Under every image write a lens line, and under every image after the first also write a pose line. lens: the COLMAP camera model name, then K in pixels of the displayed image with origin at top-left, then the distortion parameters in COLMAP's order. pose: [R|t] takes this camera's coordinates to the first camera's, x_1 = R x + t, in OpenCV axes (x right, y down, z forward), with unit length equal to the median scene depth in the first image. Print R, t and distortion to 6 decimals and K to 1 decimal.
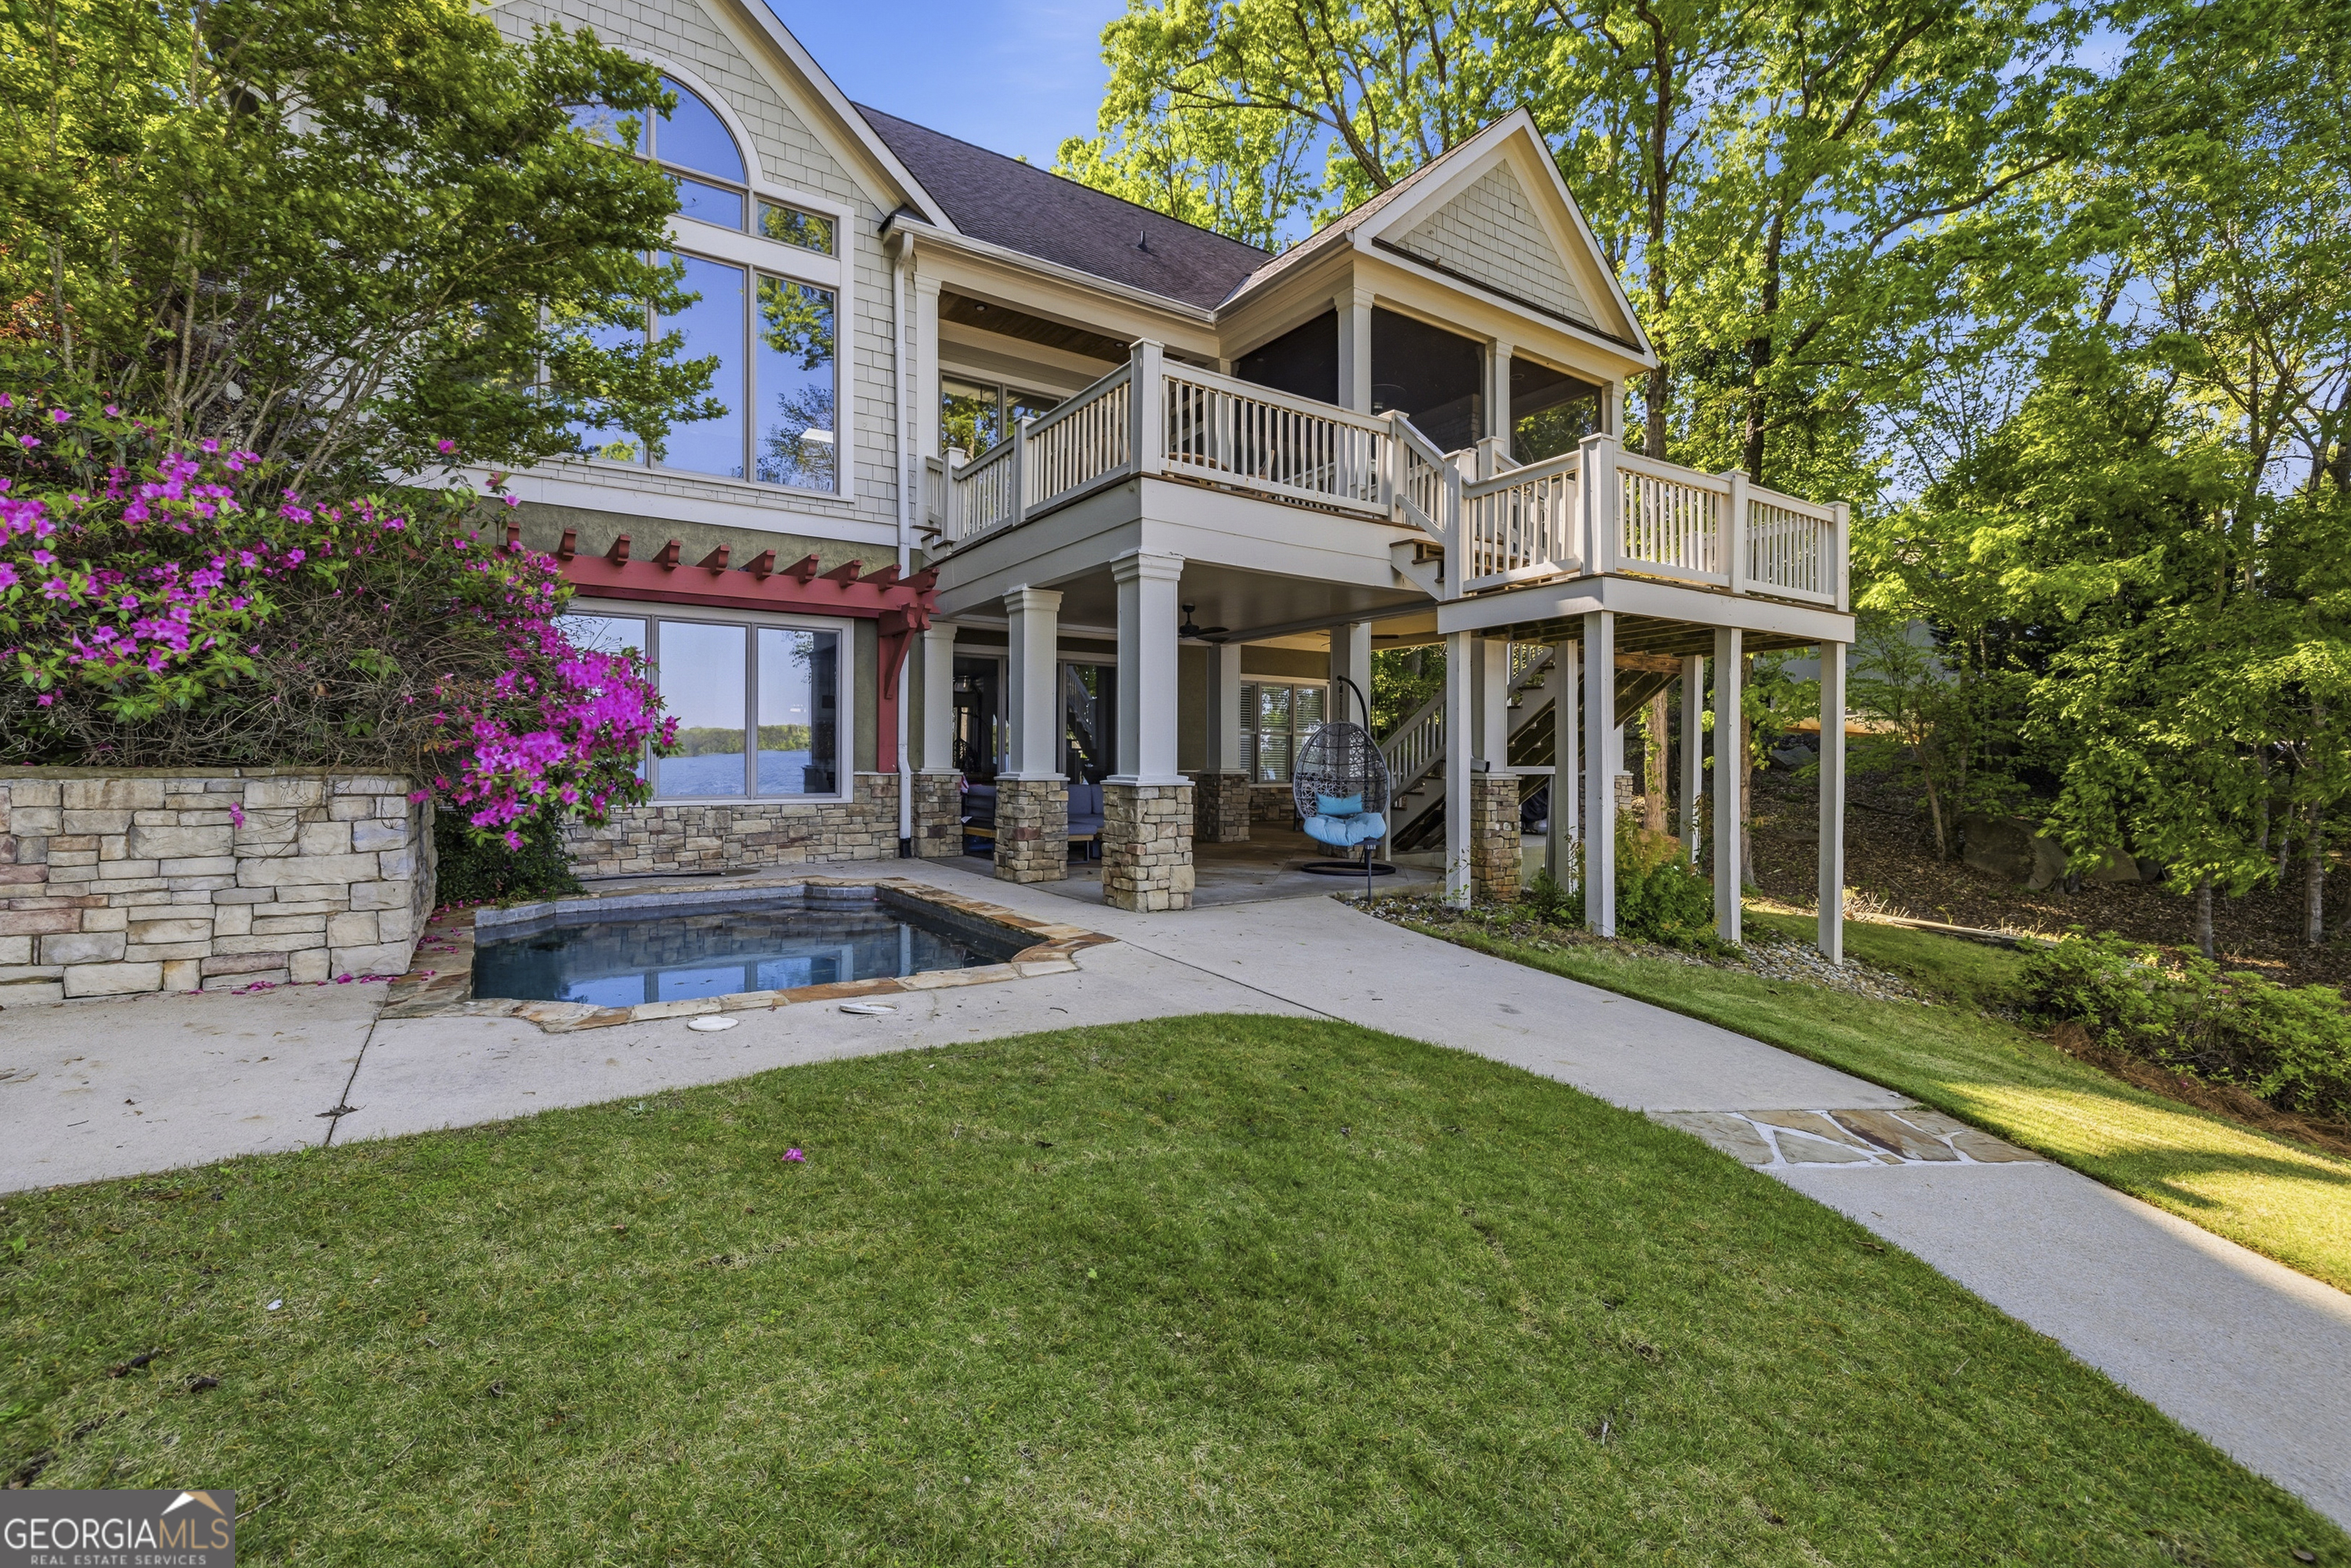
lens RADIAL K [[998.9, 0, 1159.6], [0, 998.9, 771.5], [0, 0, 1]] dist [-0.000573, -0.000122]
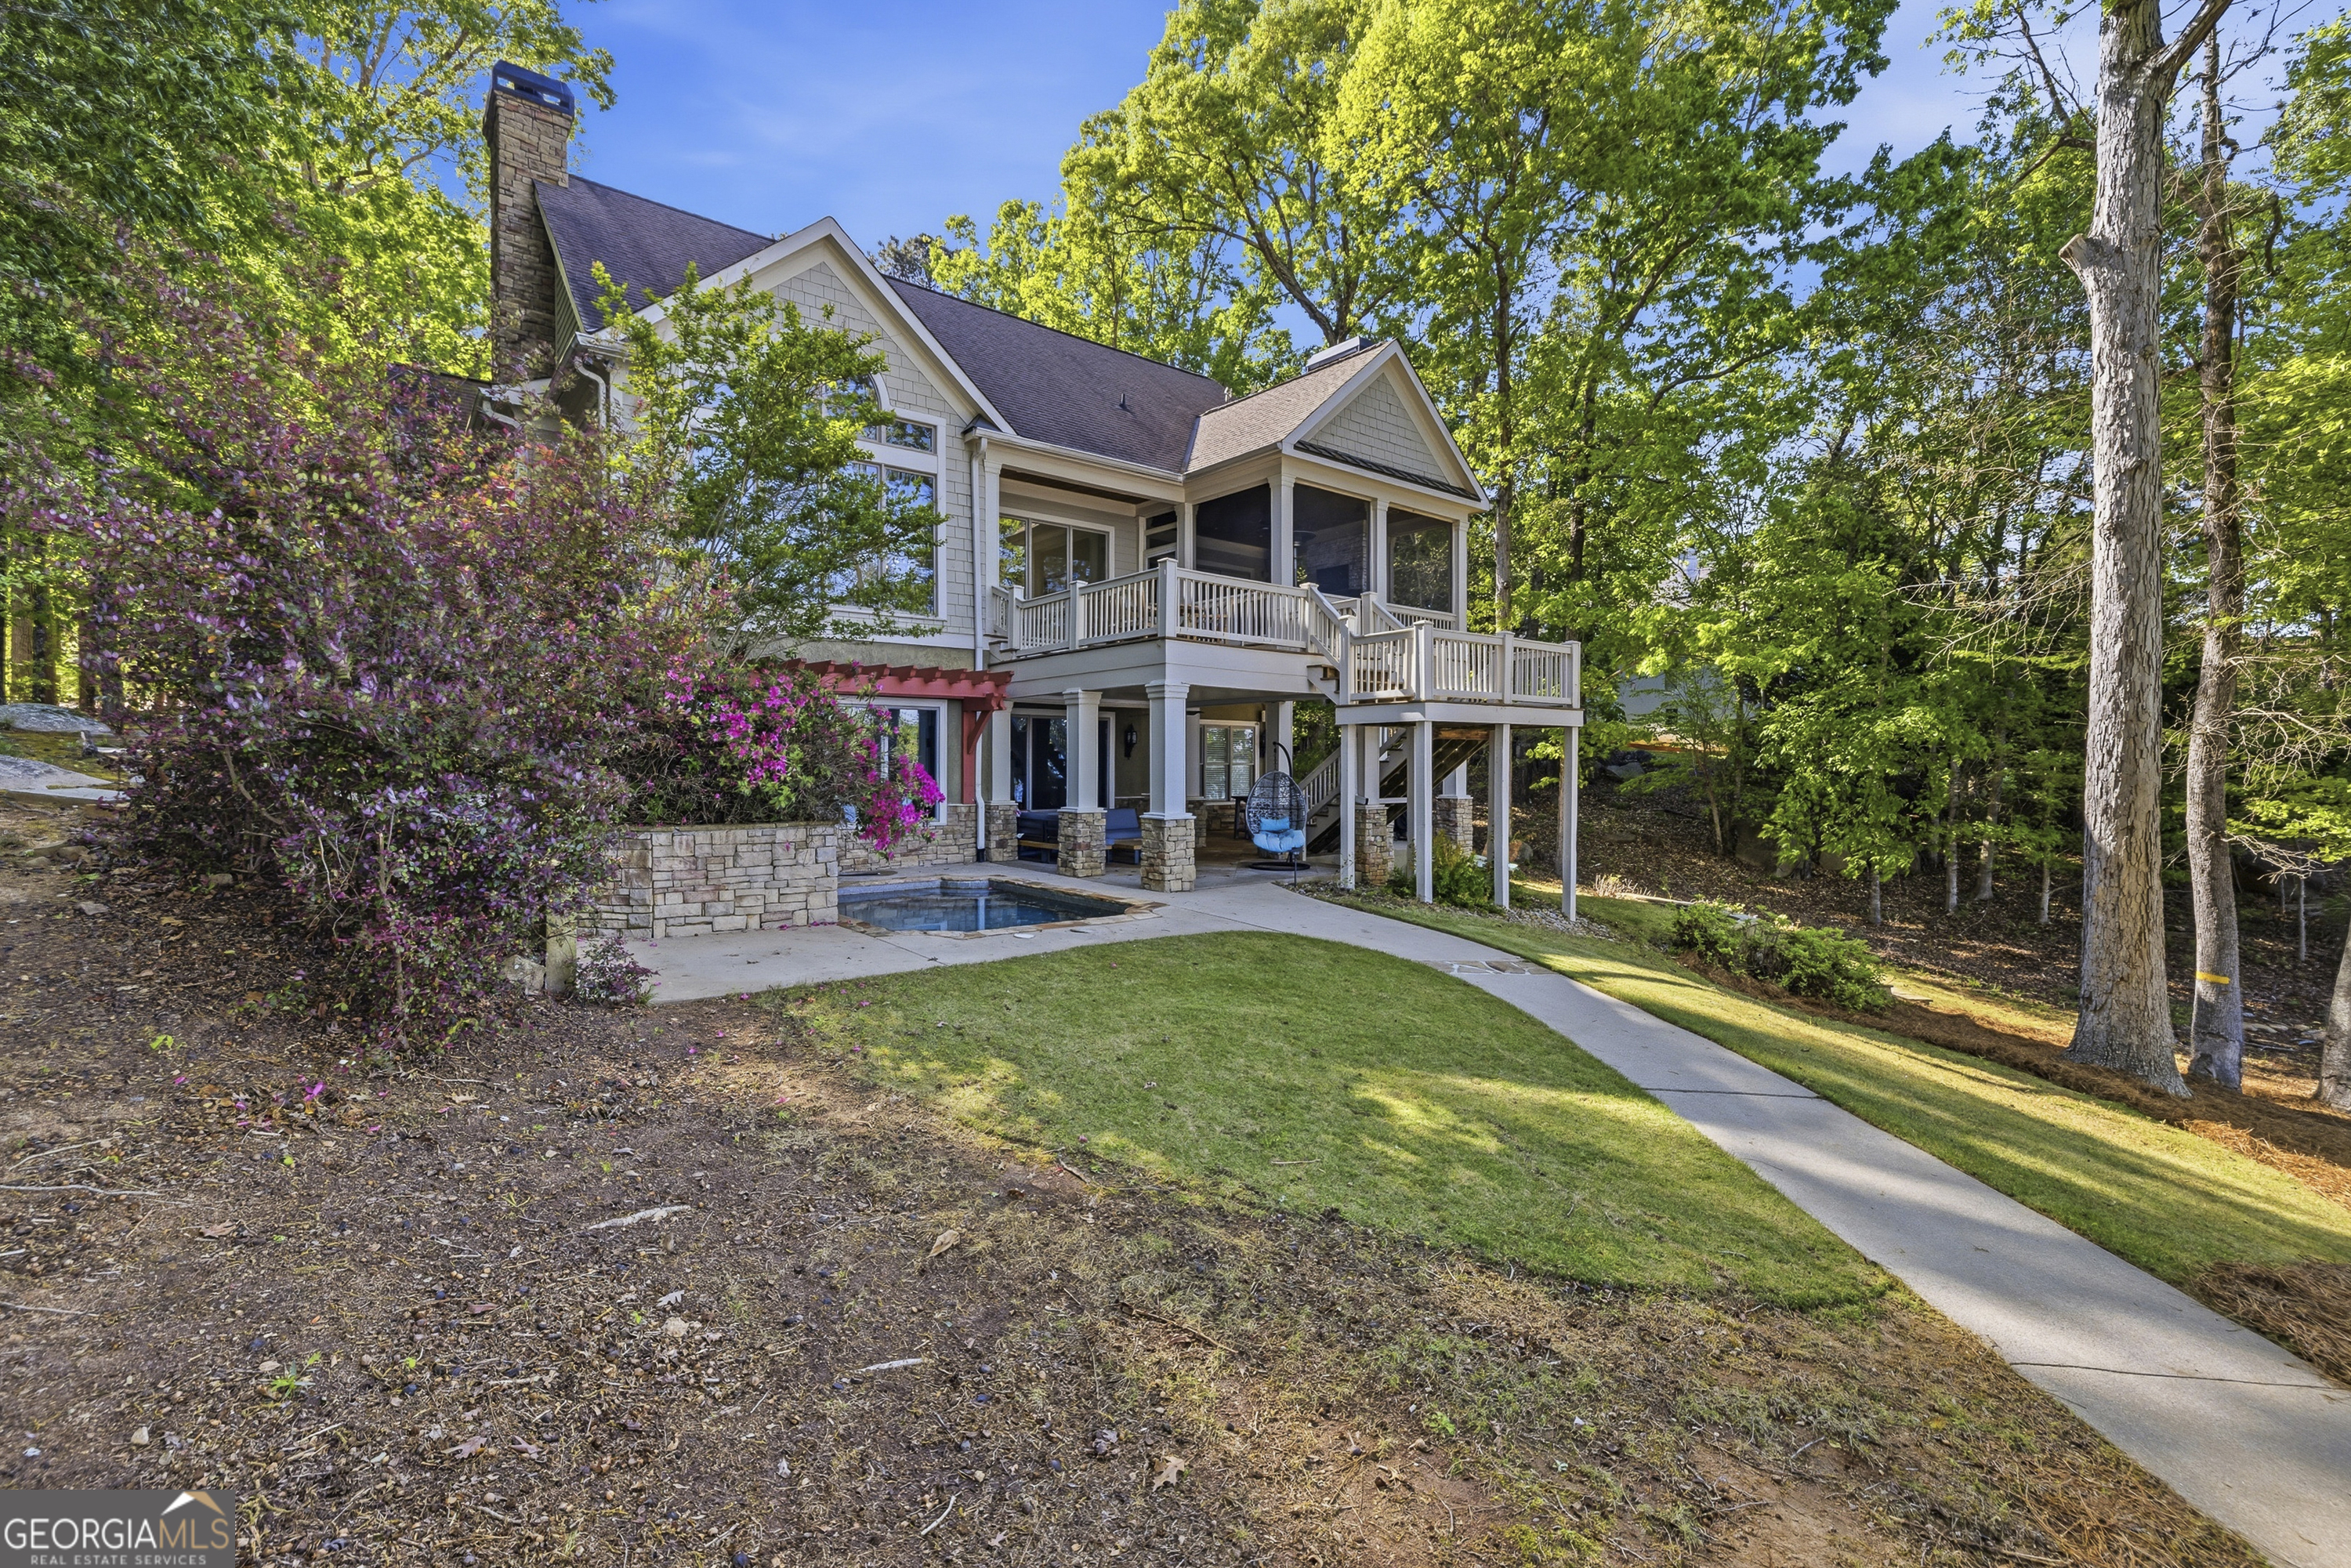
lens RADIAL K [[998.9, 0, 1159.6], [0, 998.9, 771.5], [0, 0, 1]] dist [-0.000573, -0.000122]
pose [[0.996116, -0.002035, 0.088024, -0.145792], [0.001999, 0.999998, 0.000496, -0.055434], [-0.088025, -0.000318, 0.996118, -0.575175]]
